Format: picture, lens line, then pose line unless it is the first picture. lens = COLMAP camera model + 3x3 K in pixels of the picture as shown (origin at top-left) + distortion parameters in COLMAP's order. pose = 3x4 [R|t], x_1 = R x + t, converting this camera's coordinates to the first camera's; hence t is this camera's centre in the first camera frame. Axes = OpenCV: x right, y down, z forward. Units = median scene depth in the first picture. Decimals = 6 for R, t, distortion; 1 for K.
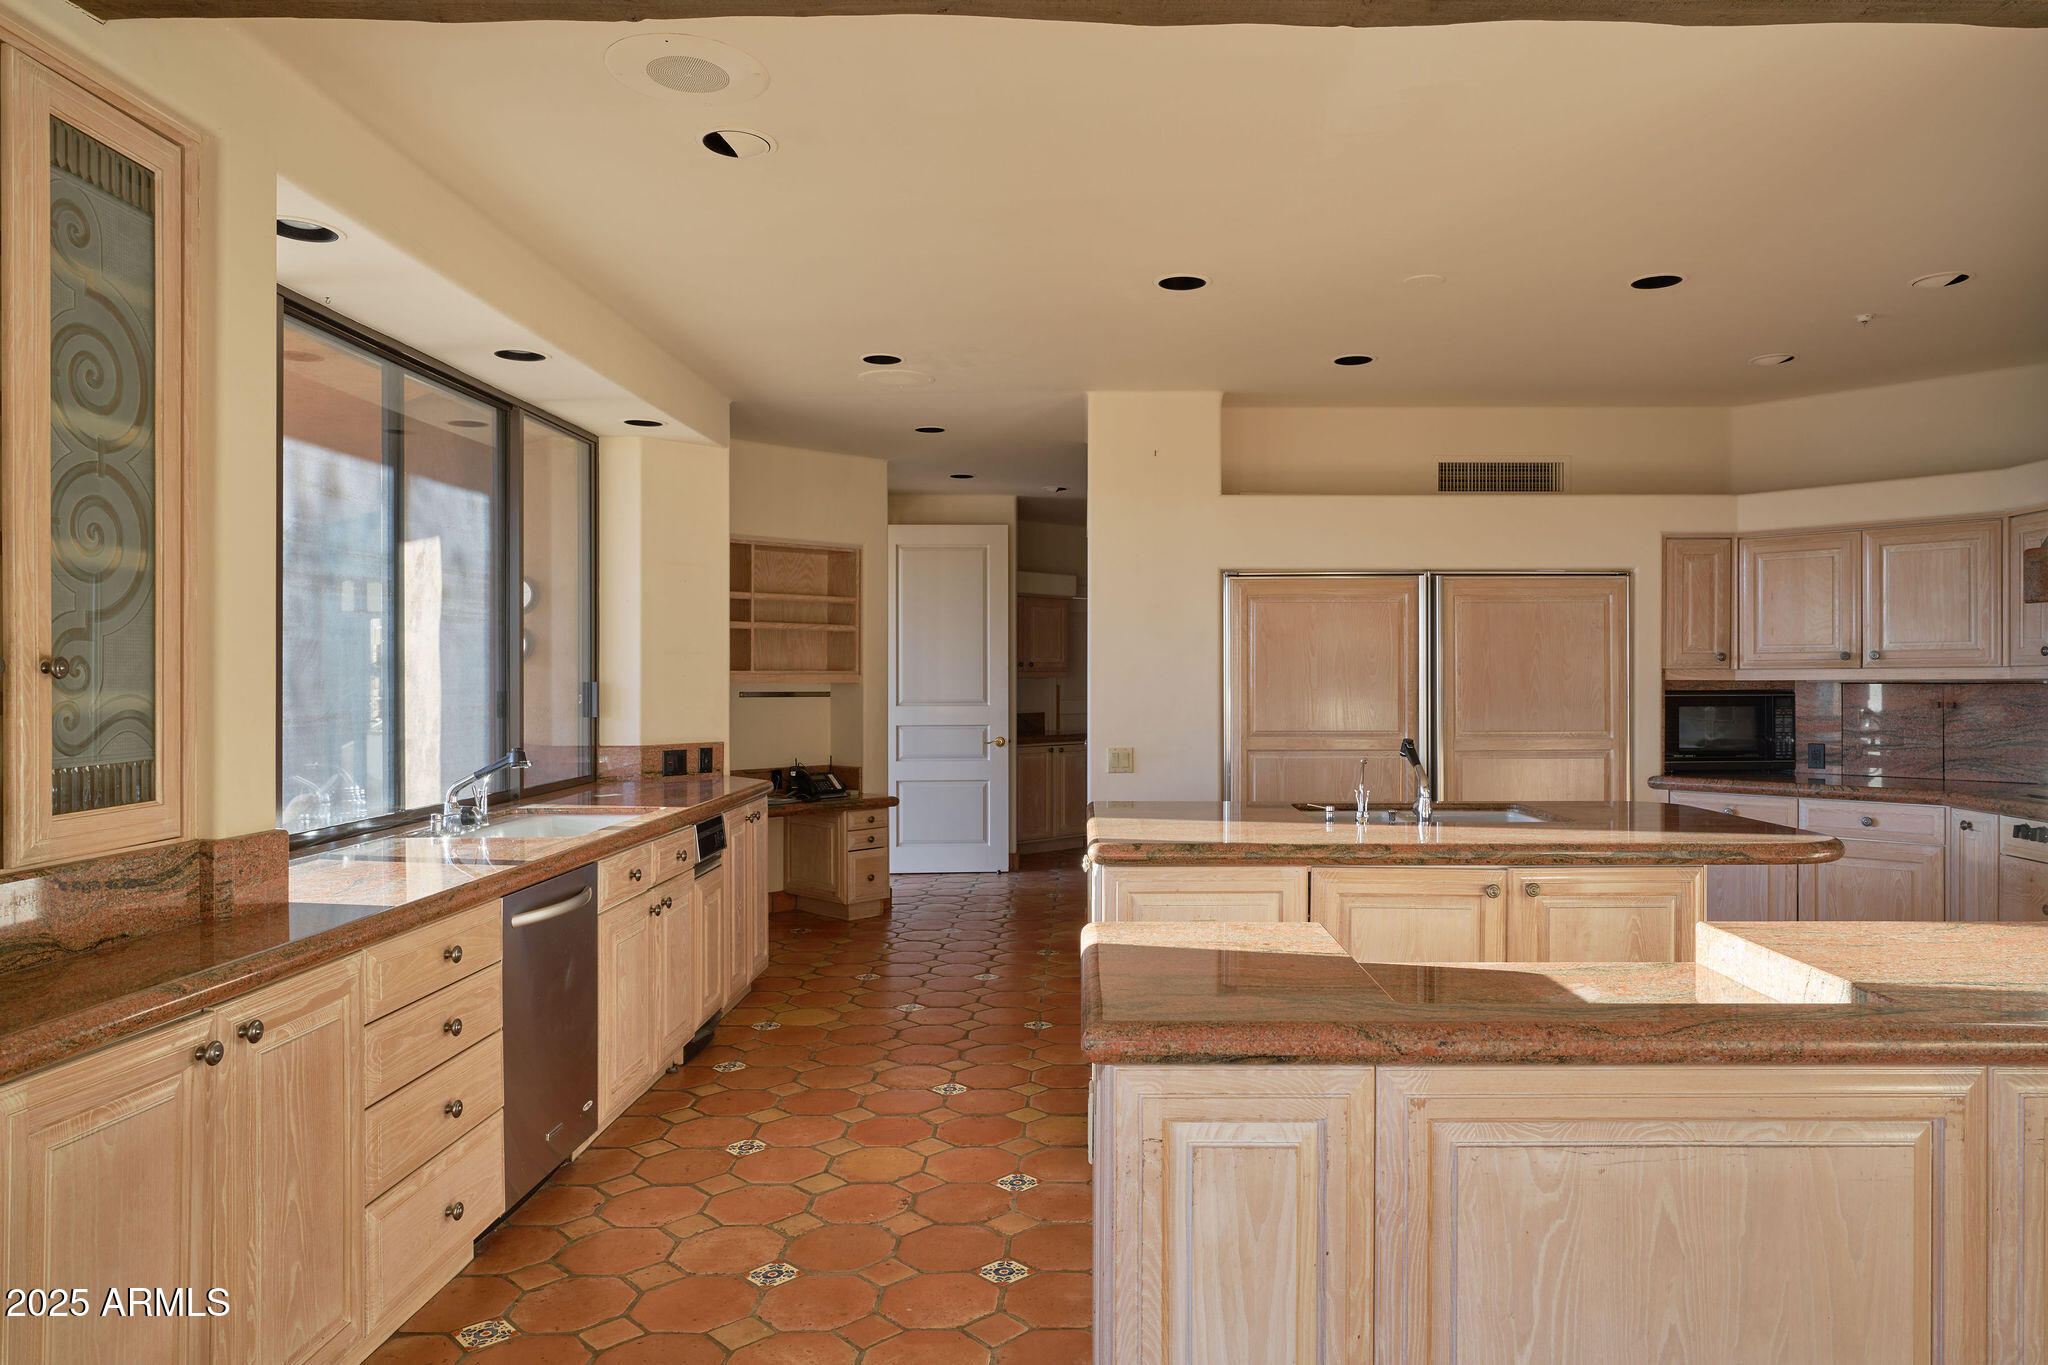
lens RADIAL K [[1243.1, 0, 1039.1], [0, 1243.1, 666.7], [0, 0, 1]] dist [0.004946, 0.004938]
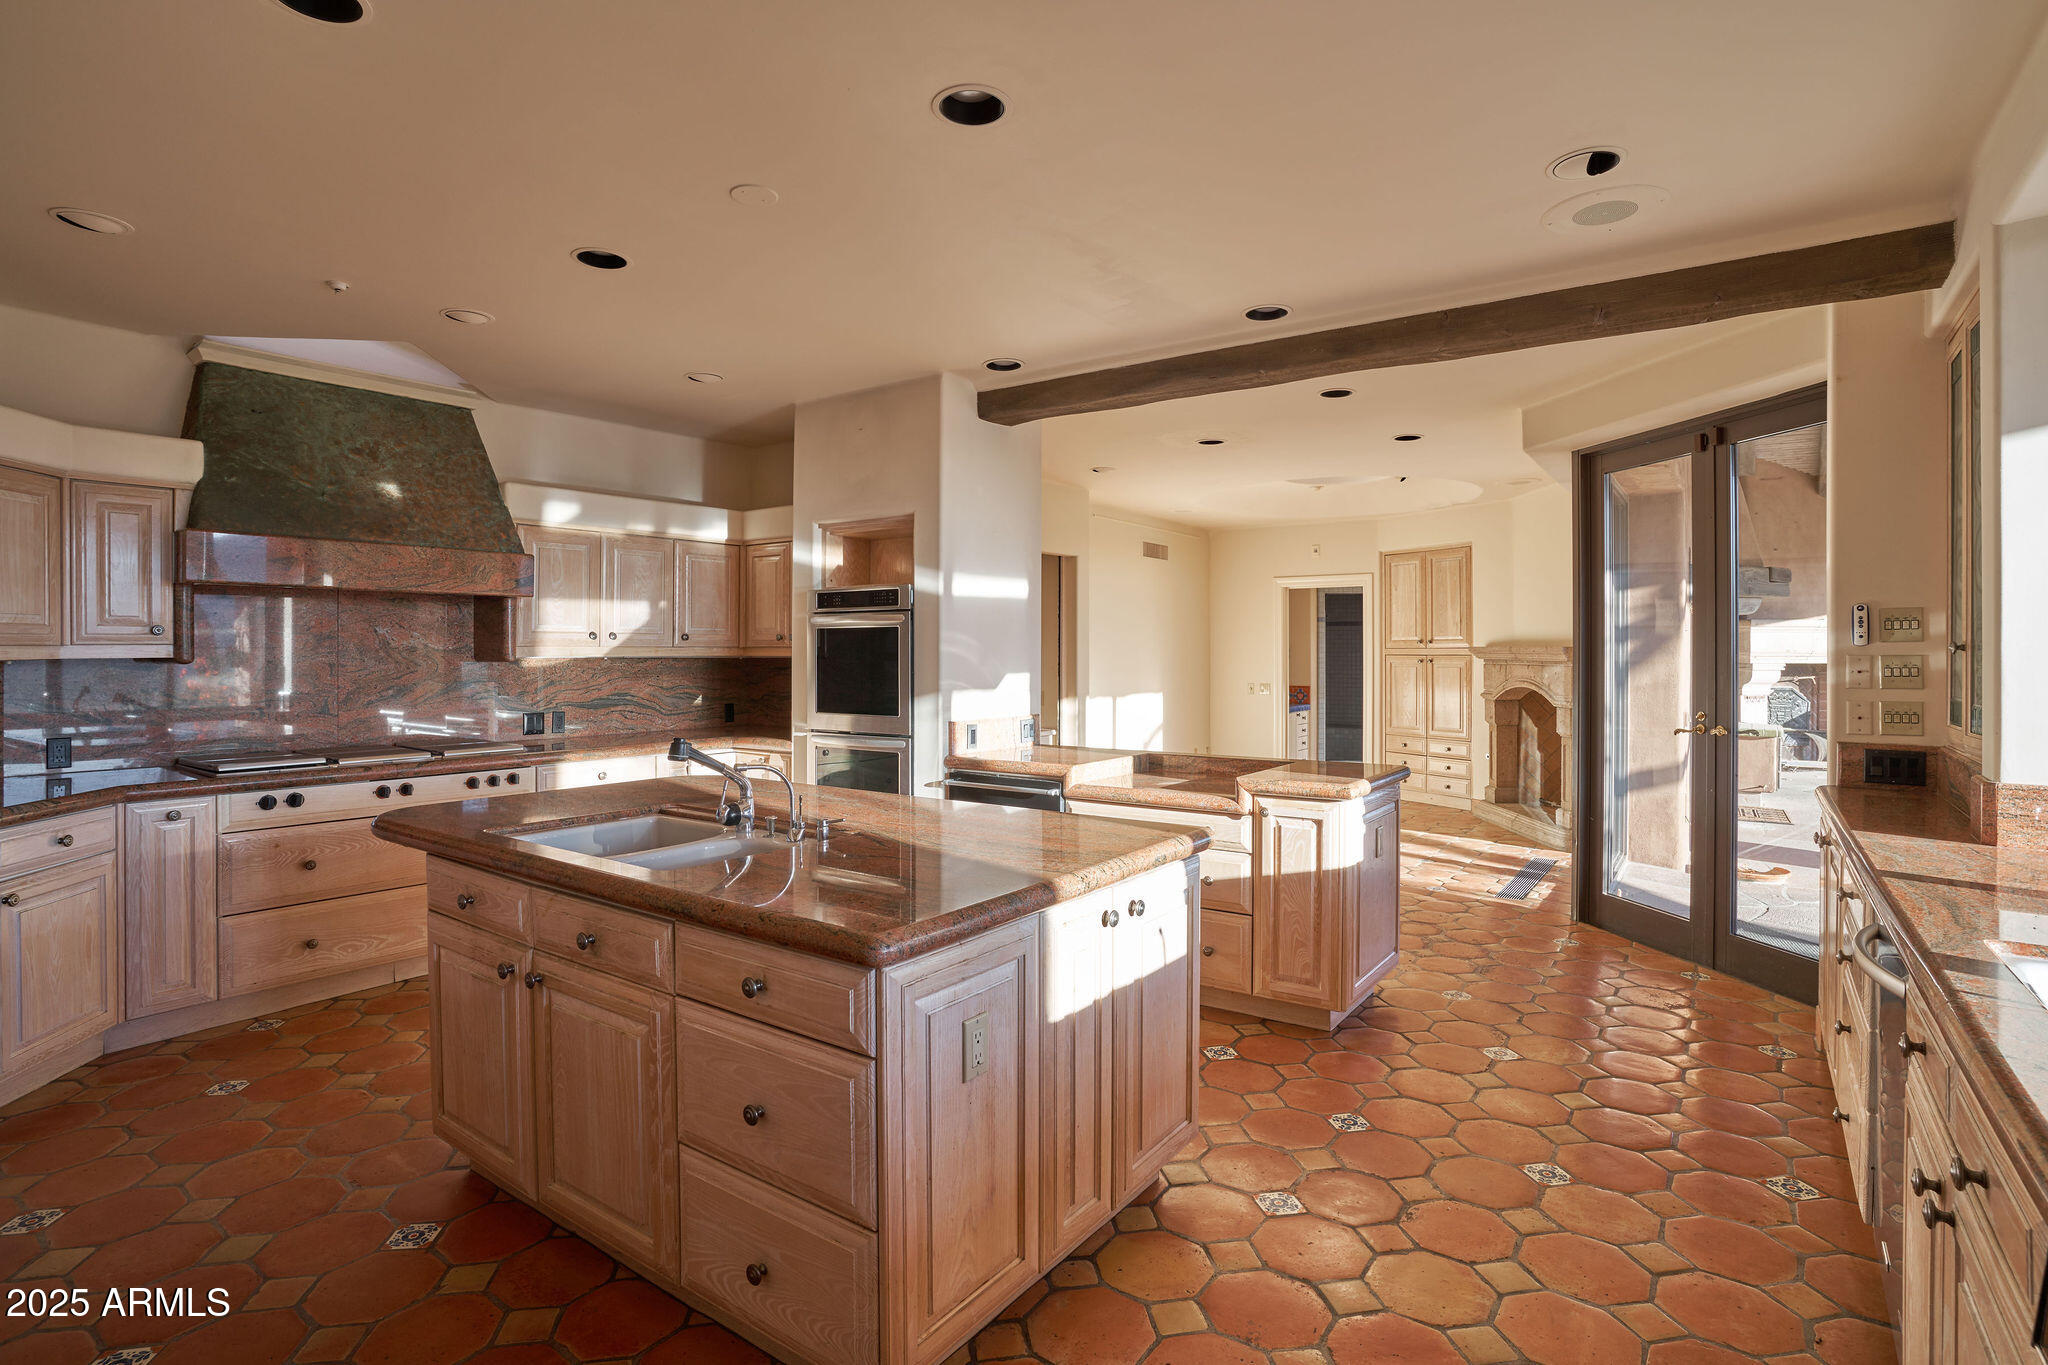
lens RADIAL K [[980.1, 0, 1033.3], [0, 980.1, 669.6], [0, 0, 1]] dist [-0.000264, -0.001770]
pose [[-0.824308, -0.015098, 0.565941, -0.150362], [-0.012187, 0.999886, 0.008924, 0.002341], [-0.566011, 0.000459, -0.824398, 0.928231]]
